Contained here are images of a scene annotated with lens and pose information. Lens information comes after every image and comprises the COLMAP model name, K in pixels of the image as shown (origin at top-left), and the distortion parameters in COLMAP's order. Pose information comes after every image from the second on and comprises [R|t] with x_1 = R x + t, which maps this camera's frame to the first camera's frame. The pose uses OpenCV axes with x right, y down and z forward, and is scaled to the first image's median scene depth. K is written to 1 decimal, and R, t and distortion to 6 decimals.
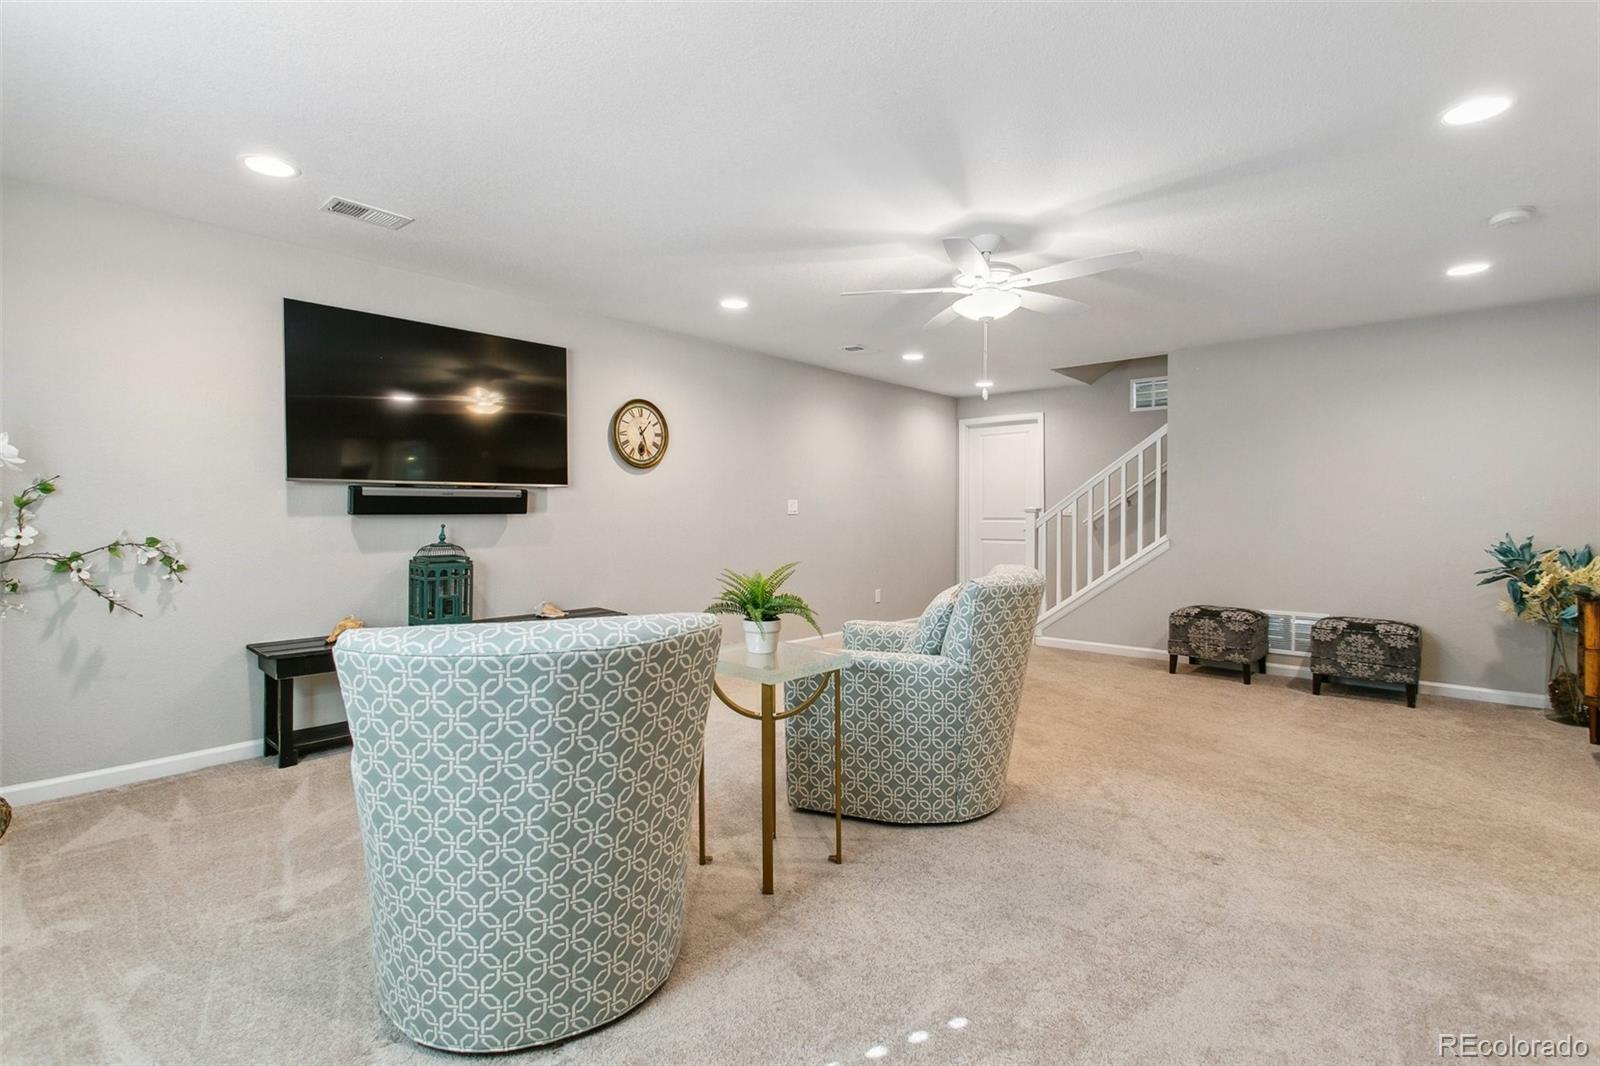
lens RADIAL K [[759.3, 0, 801.2], [0, 759.3, 526.7], [0, 0, 1]] dist [-0.000130, 0.000203]
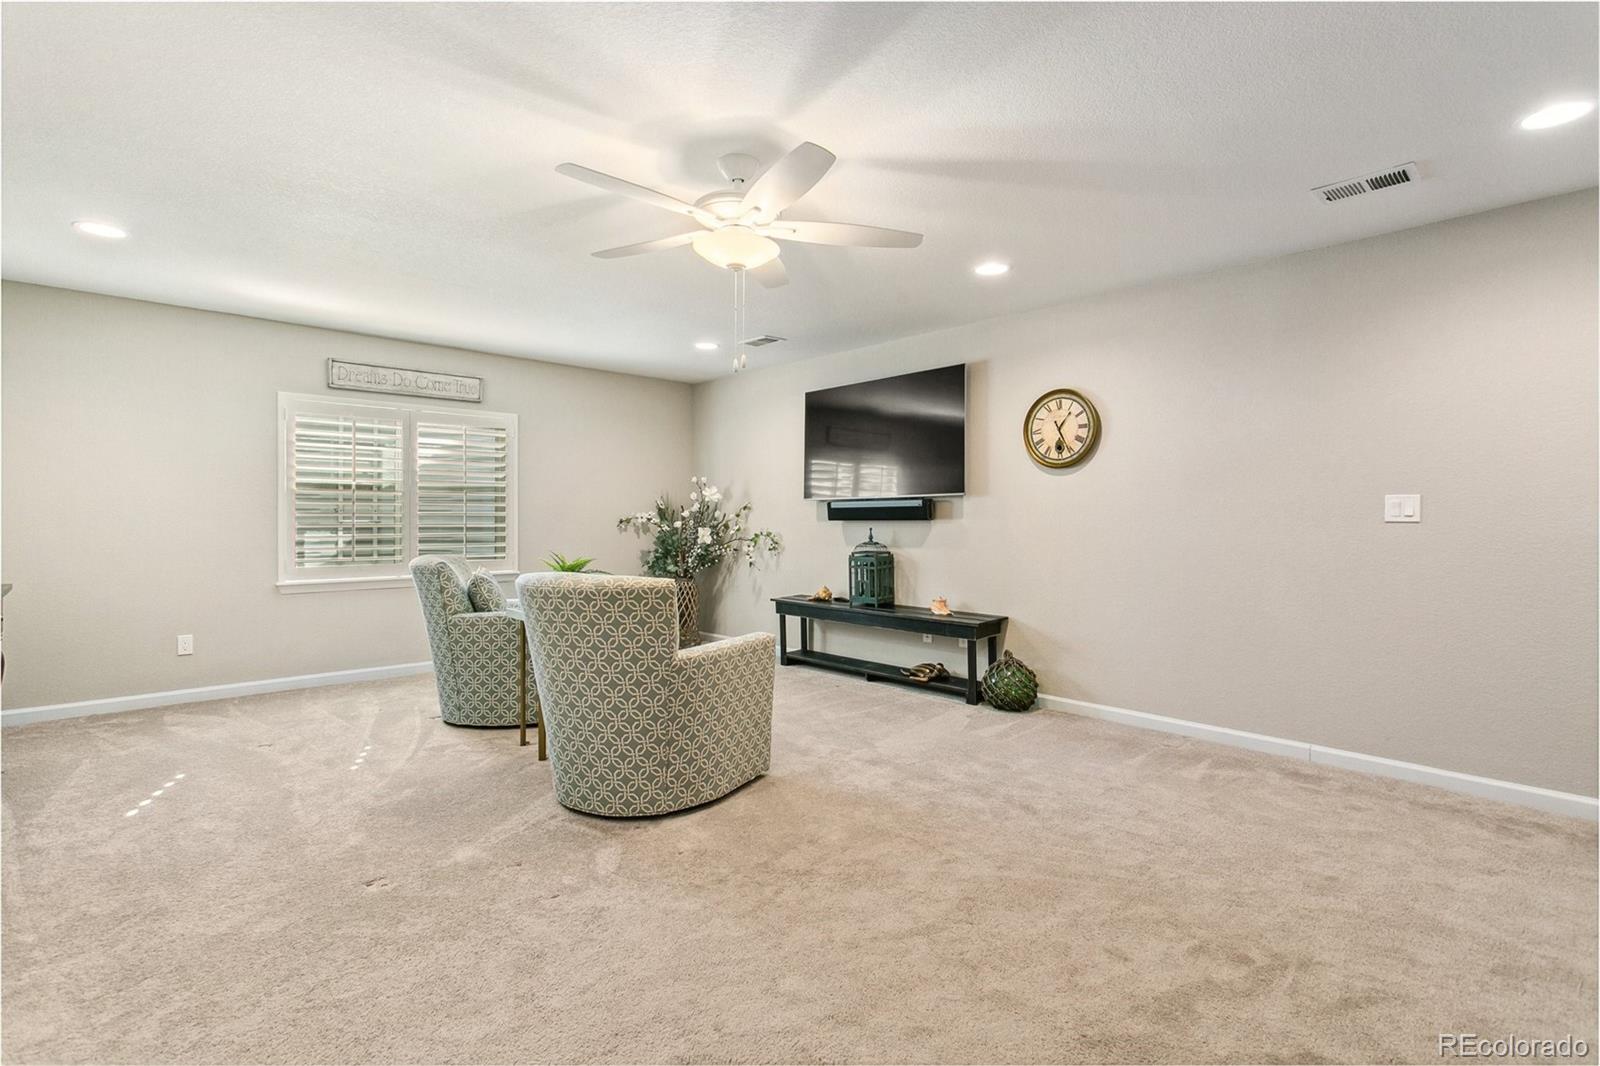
lens RADIAL K [[759.3, 0, 801.2], [0, 759.3, 526.7], [0, 0, 1]] dist [-0.000130, 0.000203]
pose [[-0.108322, 0.003217, -0.994111, 0.705369], [-0.024063, 0.999693, 0.005857, -0.007978], [0.993825, 0.024556, -0.108211, 0.820869]]
